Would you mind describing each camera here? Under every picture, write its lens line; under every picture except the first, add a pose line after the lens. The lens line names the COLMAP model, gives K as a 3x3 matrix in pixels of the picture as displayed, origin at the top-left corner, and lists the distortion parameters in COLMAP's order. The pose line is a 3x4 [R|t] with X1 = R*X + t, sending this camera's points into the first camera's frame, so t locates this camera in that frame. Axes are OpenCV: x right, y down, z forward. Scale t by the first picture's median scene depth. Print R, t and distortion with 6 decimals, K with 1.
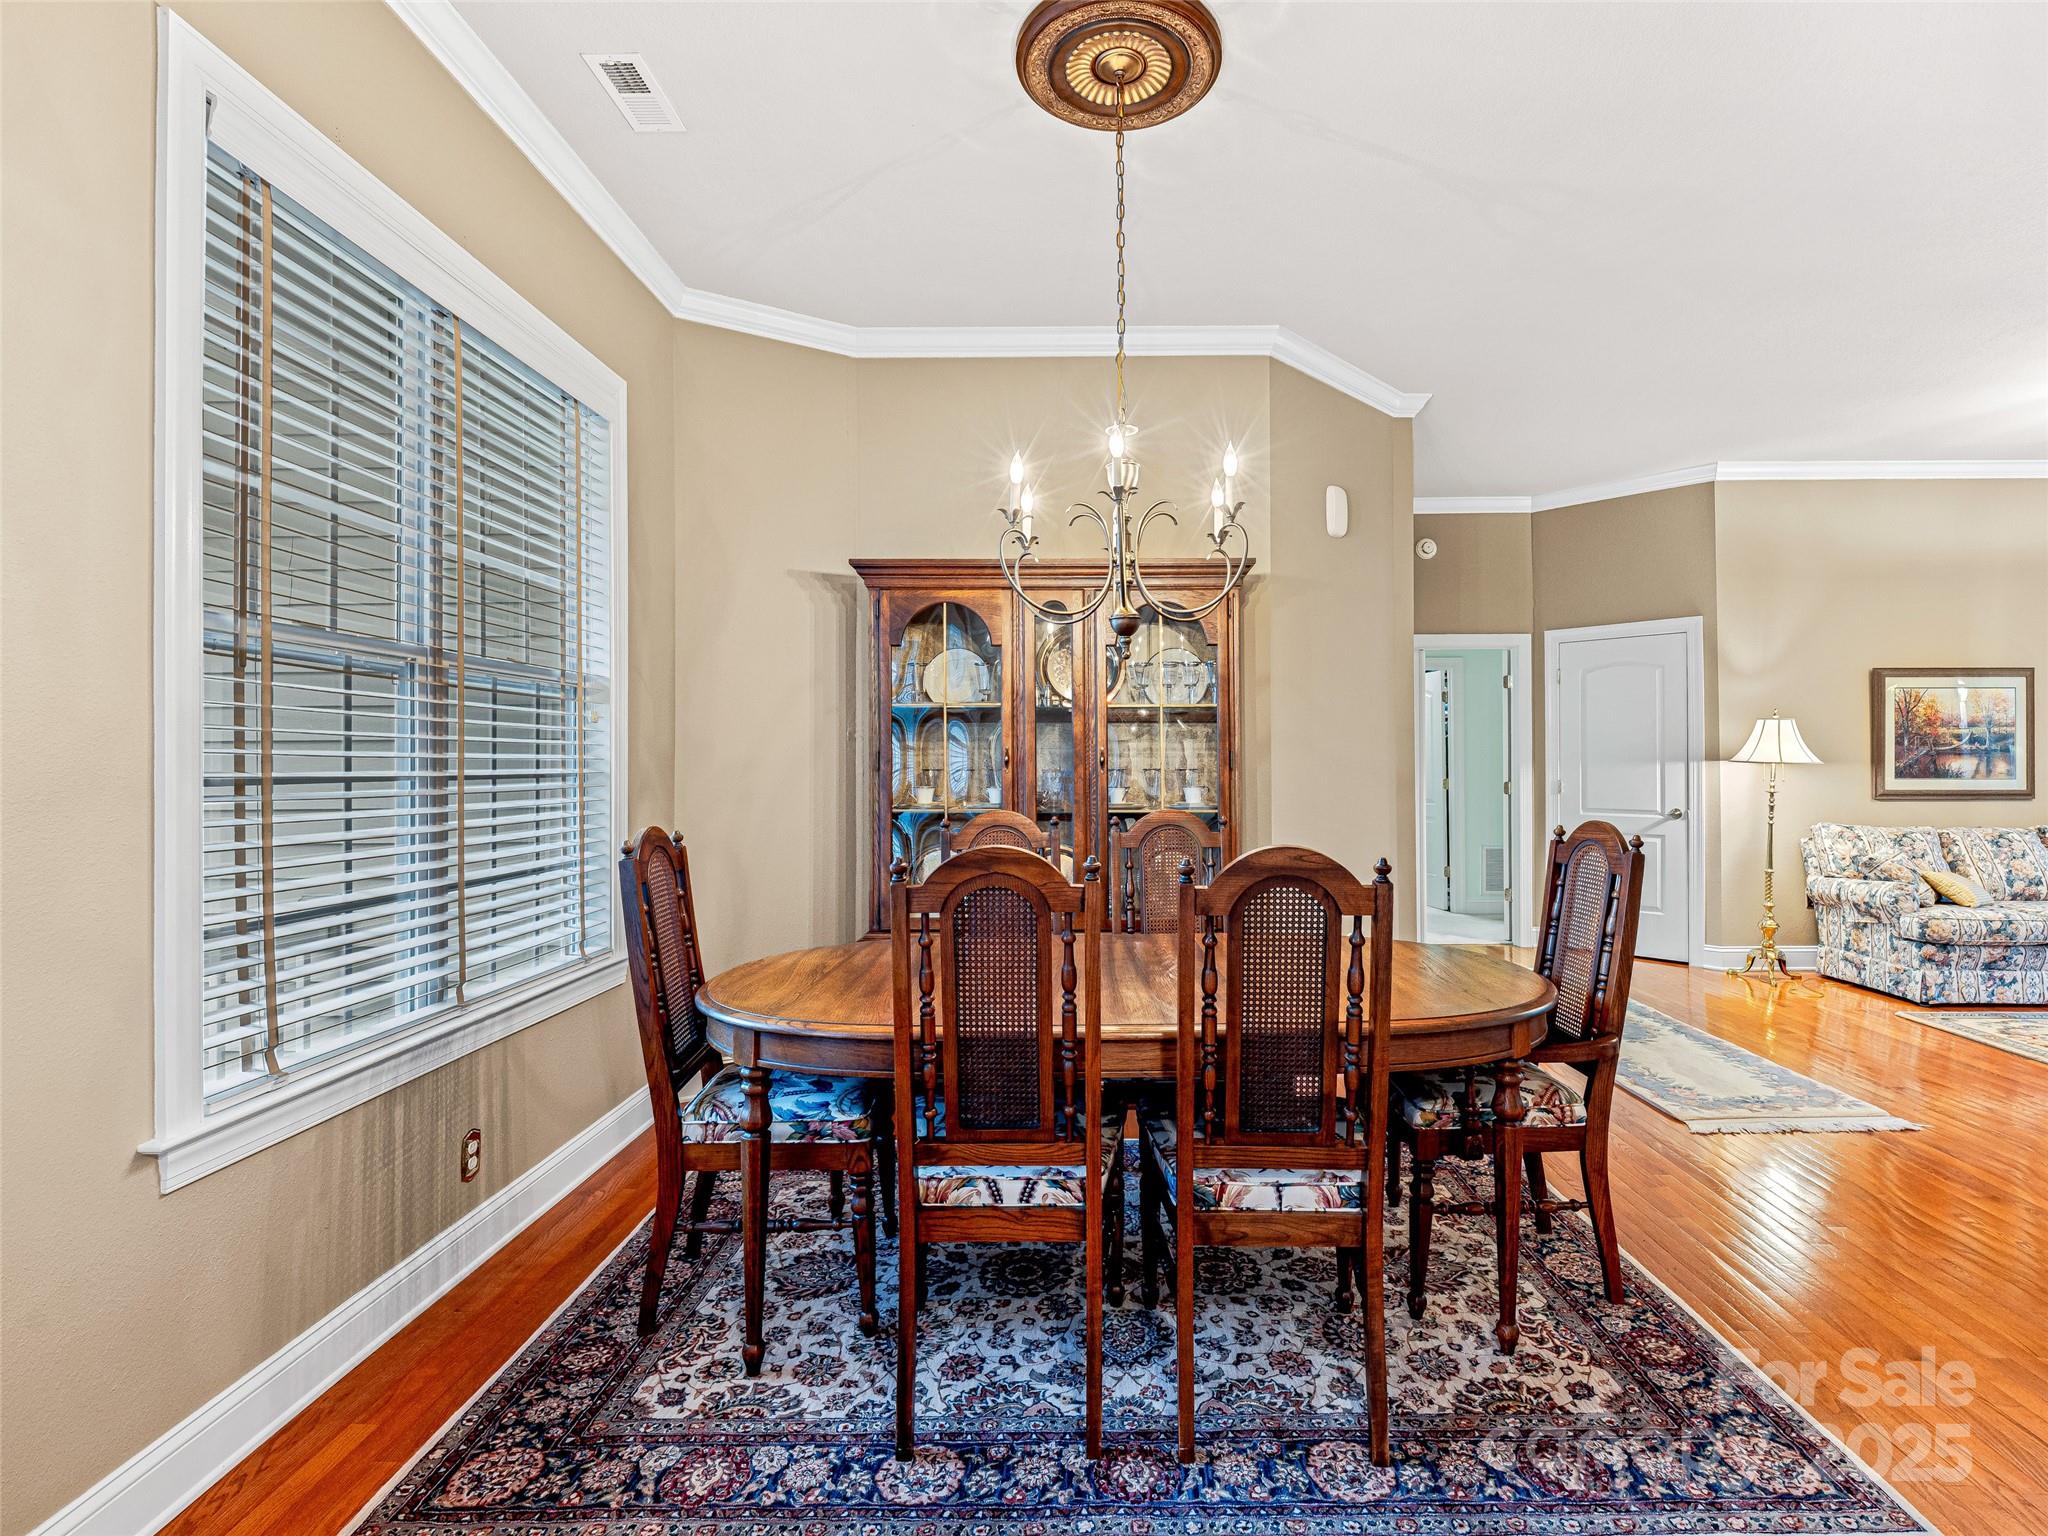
lens RADIAL K [[982.4, 0, 1085.3], [0, 982.4, 758.1], [0, 0, 1]] dist [0.000066, -0.002425]
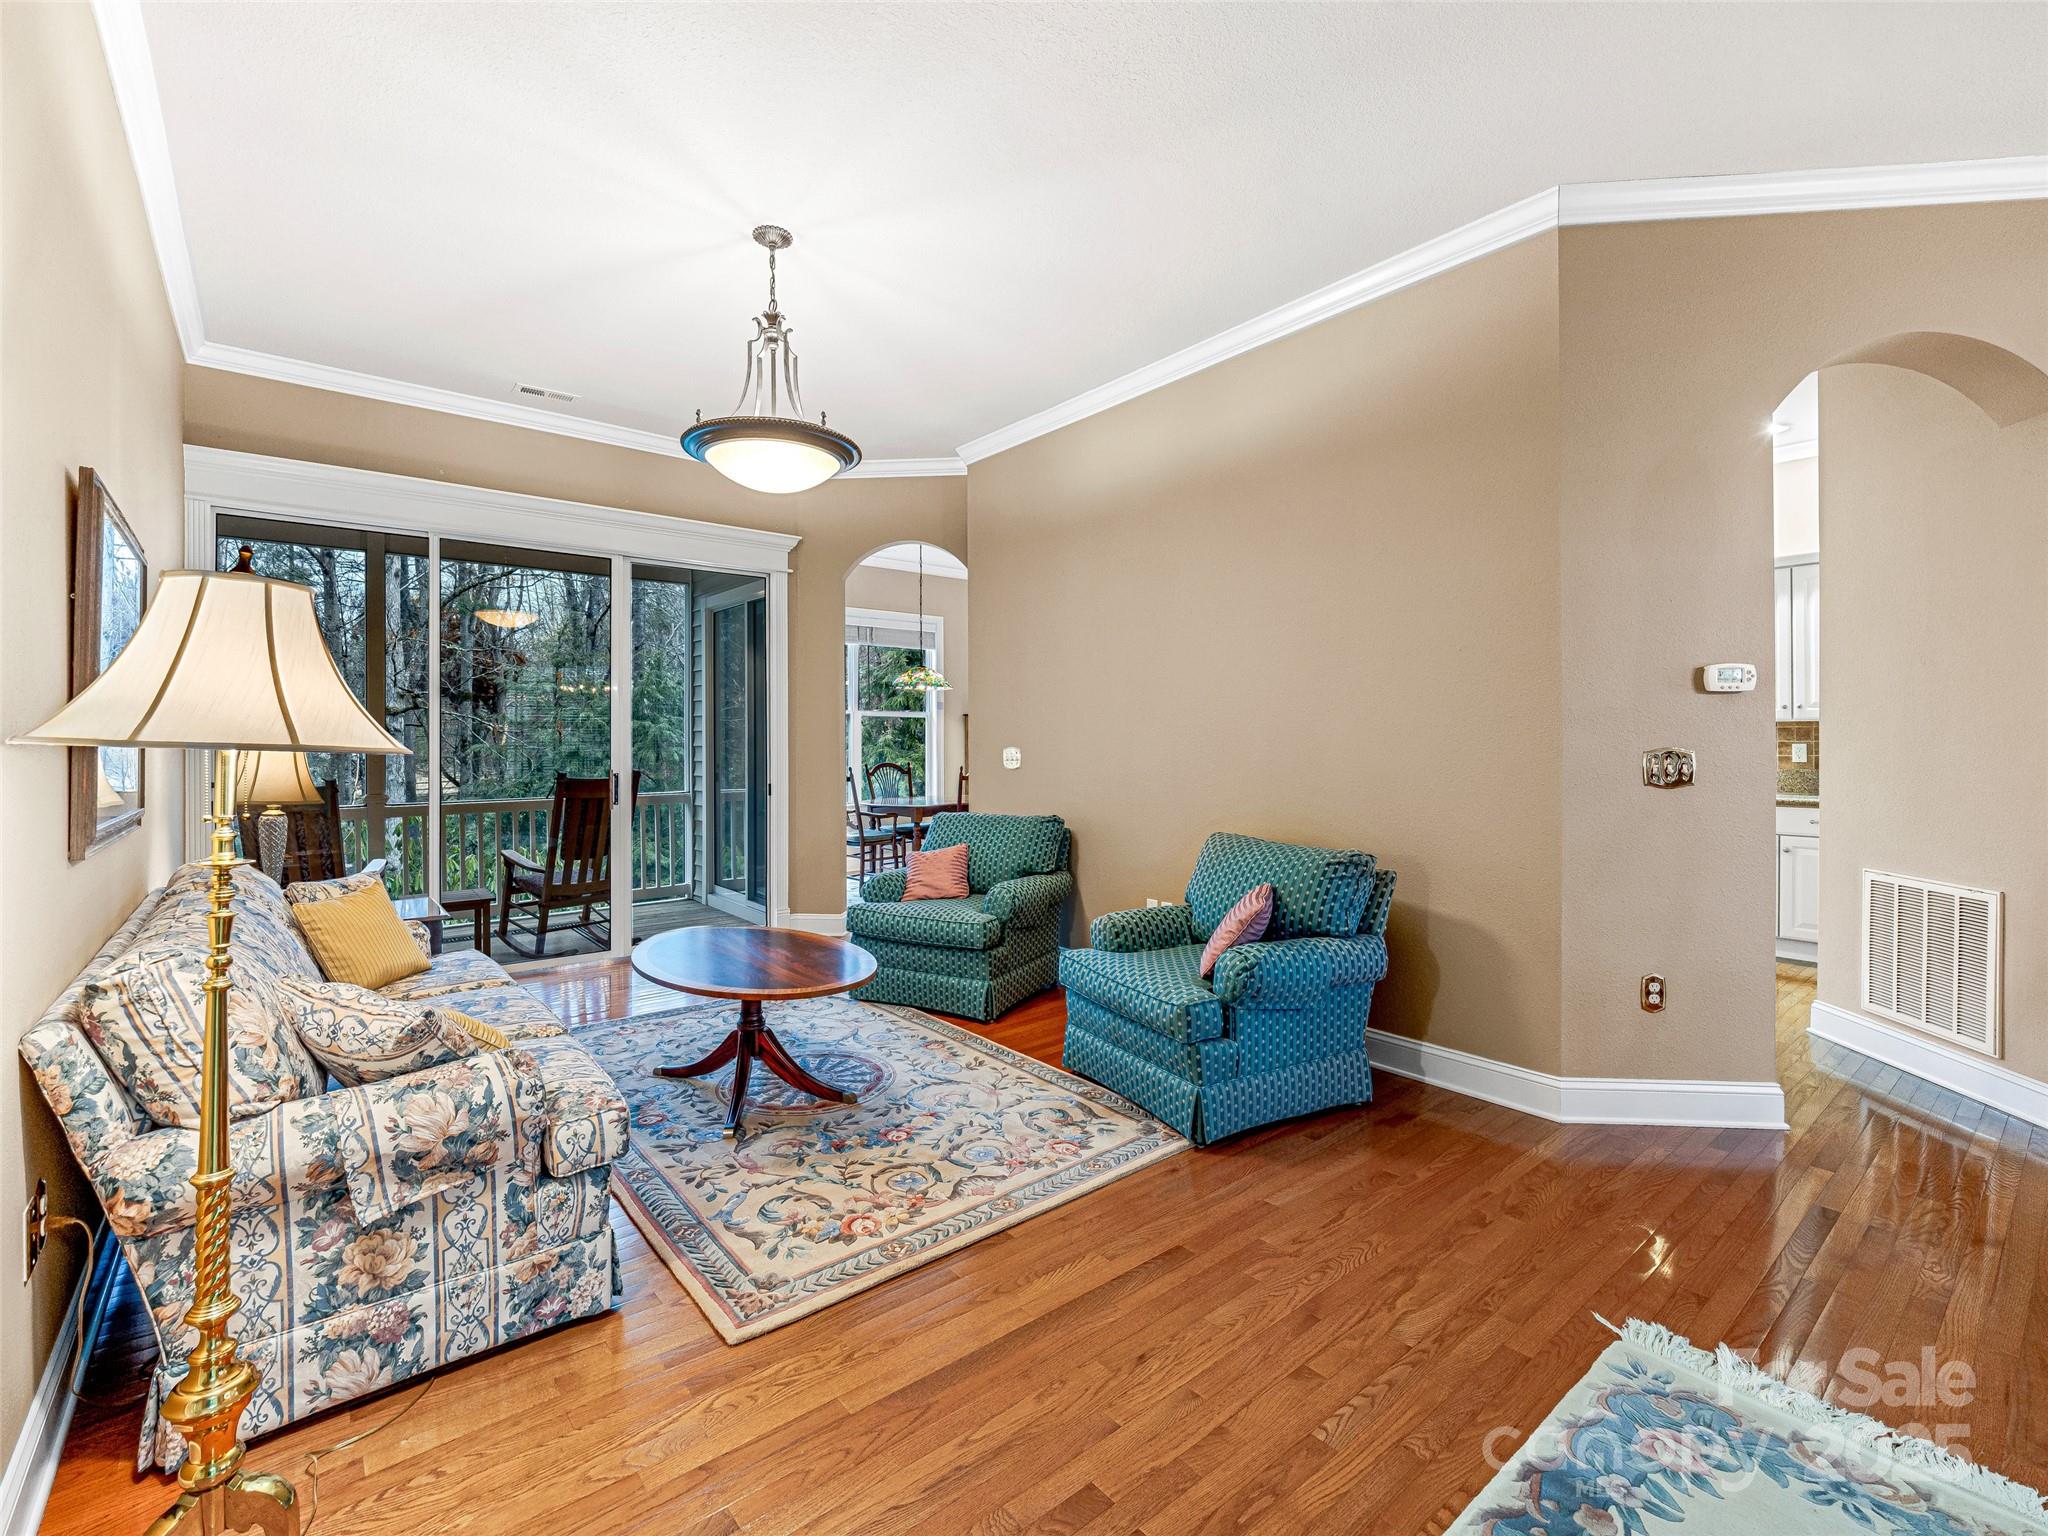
lens RADIAL K [[906.0, 0, 999.2], [0, 906.0, 736.7], [0, 0, 1]] dist [0.000042, -0.001933]
pose [[-0.630594, 0.006870, 0.776083, 0.370323], [-0.000440, 0.999957, -0.009209, 0.002139], [-0.776113, -0.006149, -0.630564, 0.958330]]
